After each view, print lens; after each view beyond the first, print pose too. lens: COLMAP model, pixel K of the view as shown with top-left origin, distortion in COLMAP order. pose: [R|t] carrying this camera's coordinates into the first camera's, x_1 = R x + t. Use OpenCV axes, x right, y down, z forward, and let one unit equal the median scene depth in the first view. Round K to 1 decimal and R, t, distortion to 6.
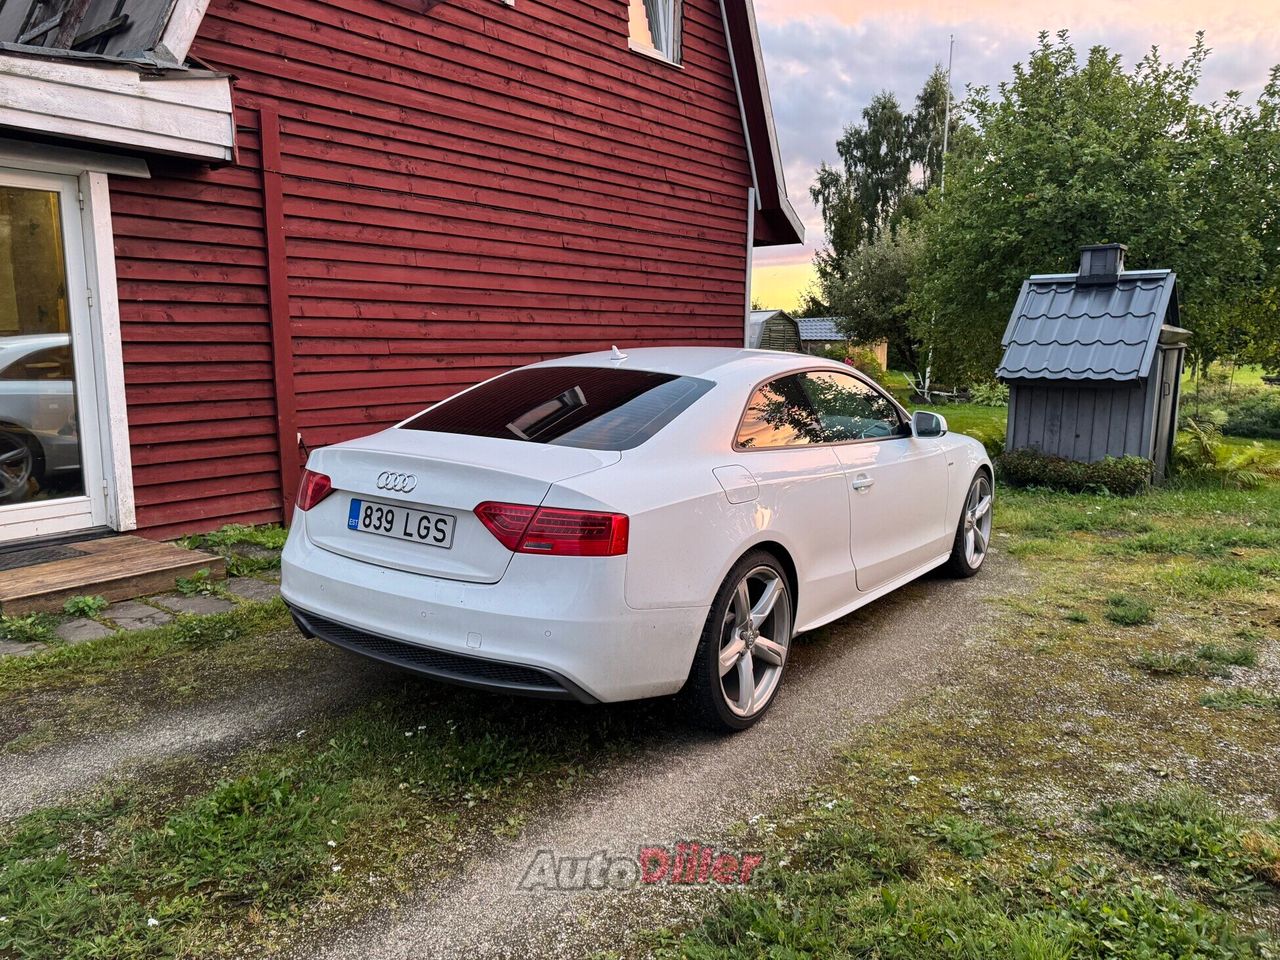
lens RADIAL K [[936.2, 0, 632.0], [0, 936.2, 481.9], [0, 0, 1]] dist [-0.032240, -0.003383]
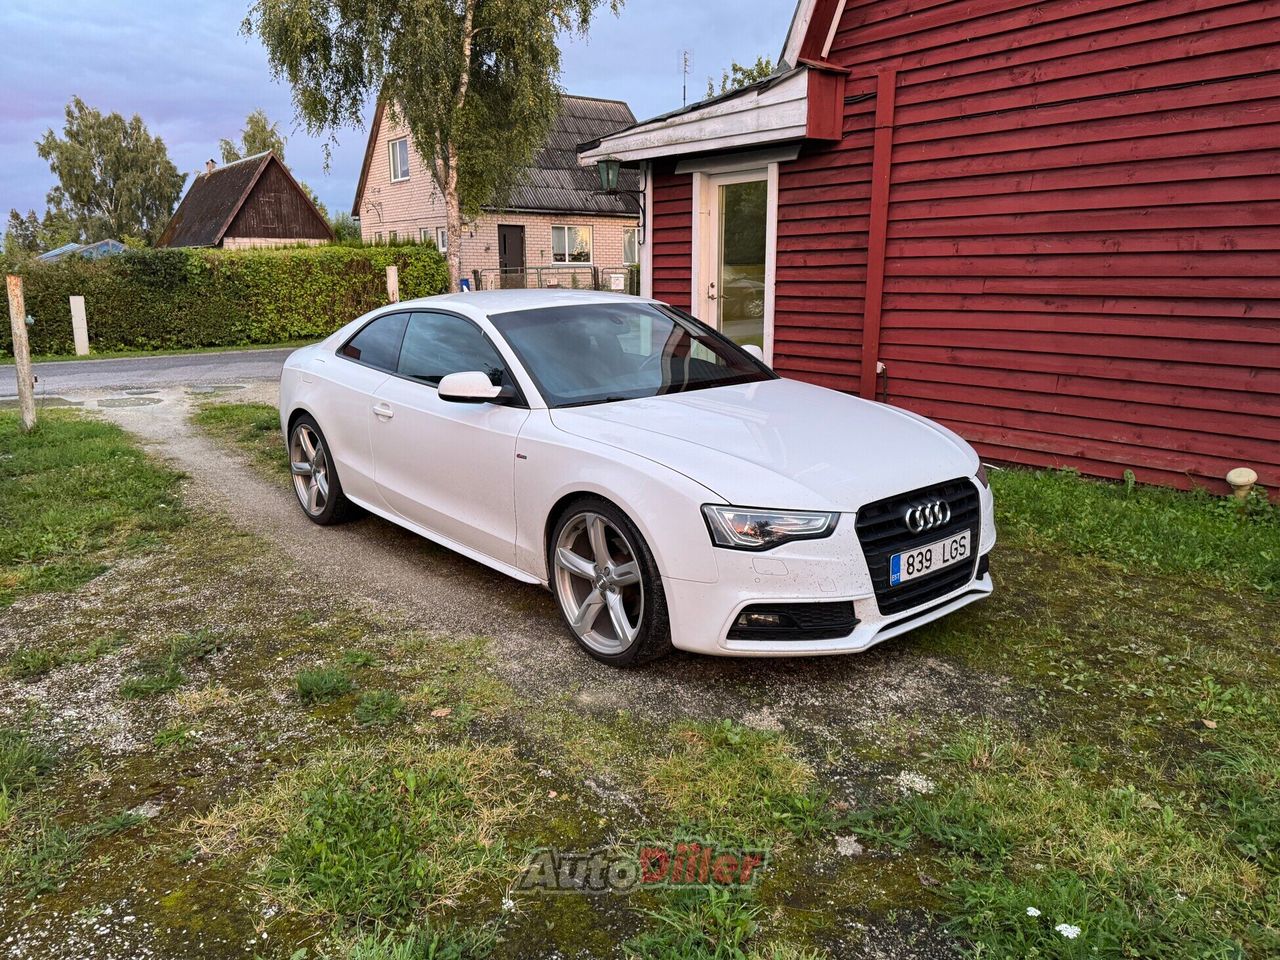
lens RADIAL K [[936.2, 0, 632.0], [0, 936.2, 481.9], [0, 0, 1]] dist [-0.032240, -0.003383]
pose [[-0.233755, 0.204651, -0.950514, 0.795185], [-0.134893, 0.961318, 0.240151, -0.143235], [0.962893, 0.184355, -0.197107, 0.954090]]
